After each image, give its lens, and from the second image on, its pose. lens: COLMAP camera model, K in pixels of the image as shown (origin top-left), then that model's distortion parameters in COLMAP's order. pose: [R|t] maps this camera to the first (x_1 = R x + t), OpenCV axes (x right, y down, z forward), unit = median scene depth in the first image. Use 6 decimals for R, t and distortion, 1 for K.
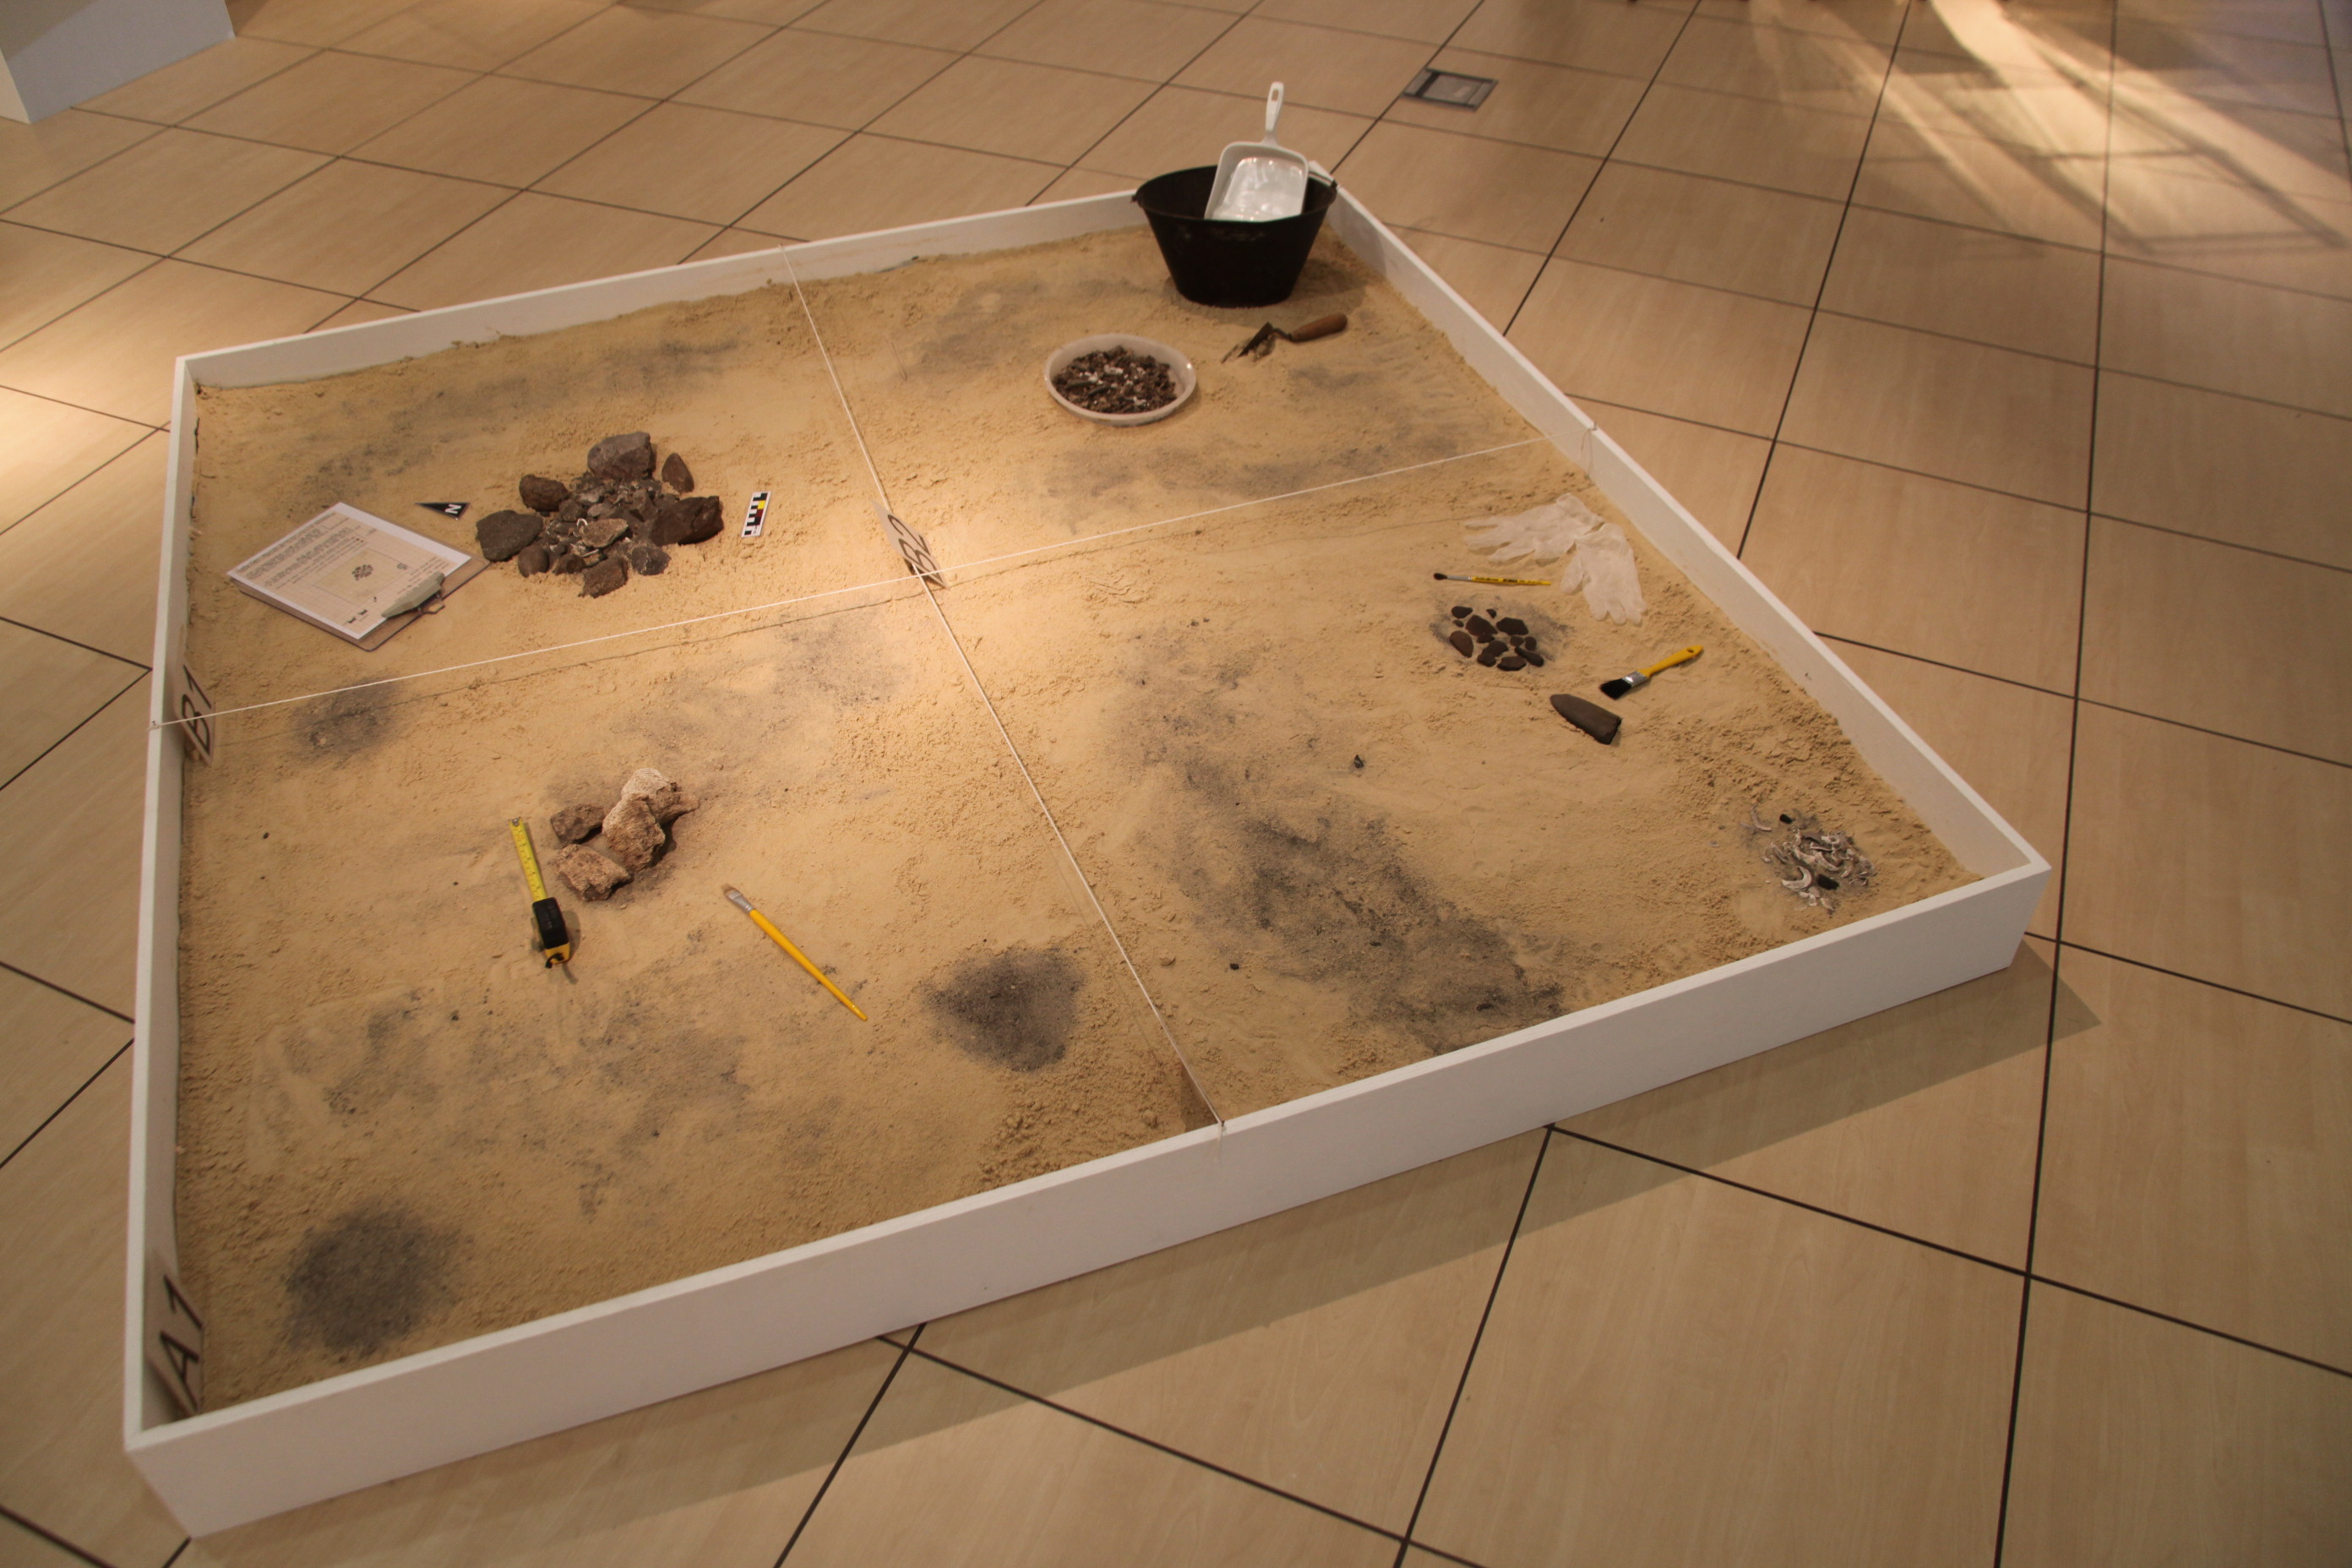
lens RADIAL K [[1872.1, 0, 1176.0], [0, 1872.1, 784.0], [0, 0, 1]] dist [-0.160167, 0.100872]
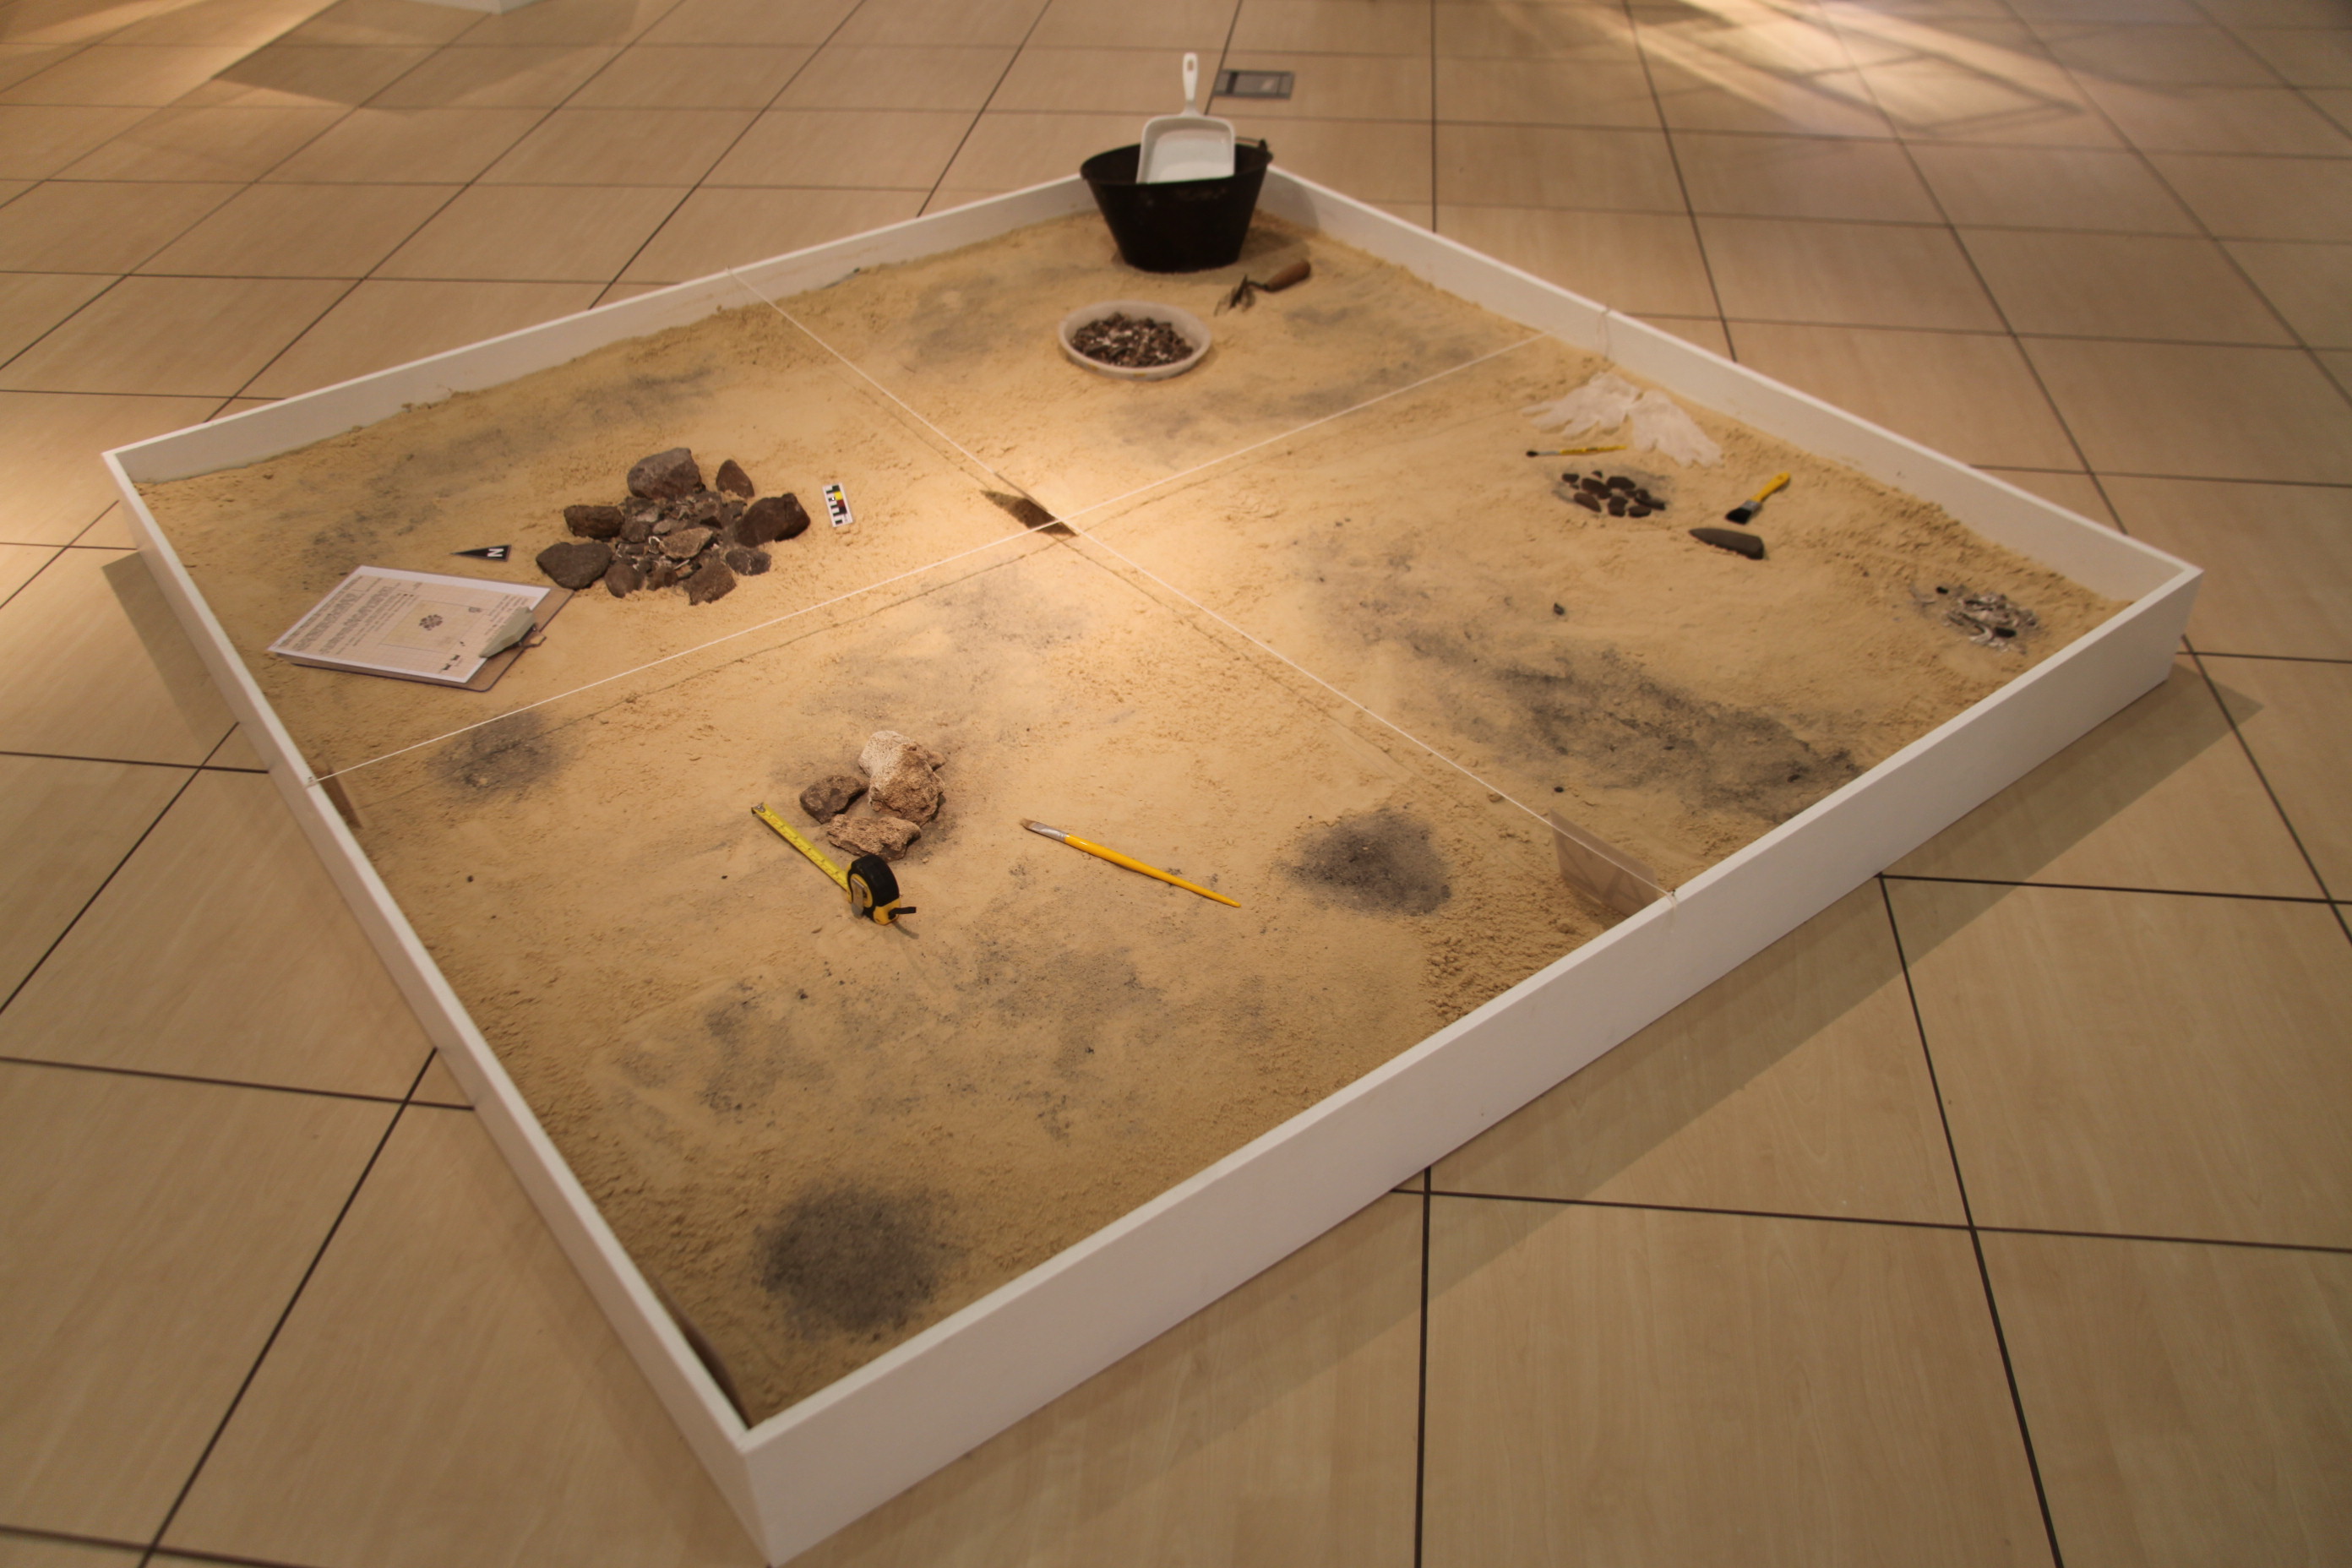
lens RADIAL K [[1937.9, 0, 1175.9], [0, 1937.9, 725.8], [0, 0, 1]] dist [-0.162606, 0.132708]
pose [[0.960586, -0.175858, 0.215285, -0.315324], [0.197303, 0.976875, -0.082377, 0.088438], [-0.195820, 0.121606, 0.973071, 0.013937]]
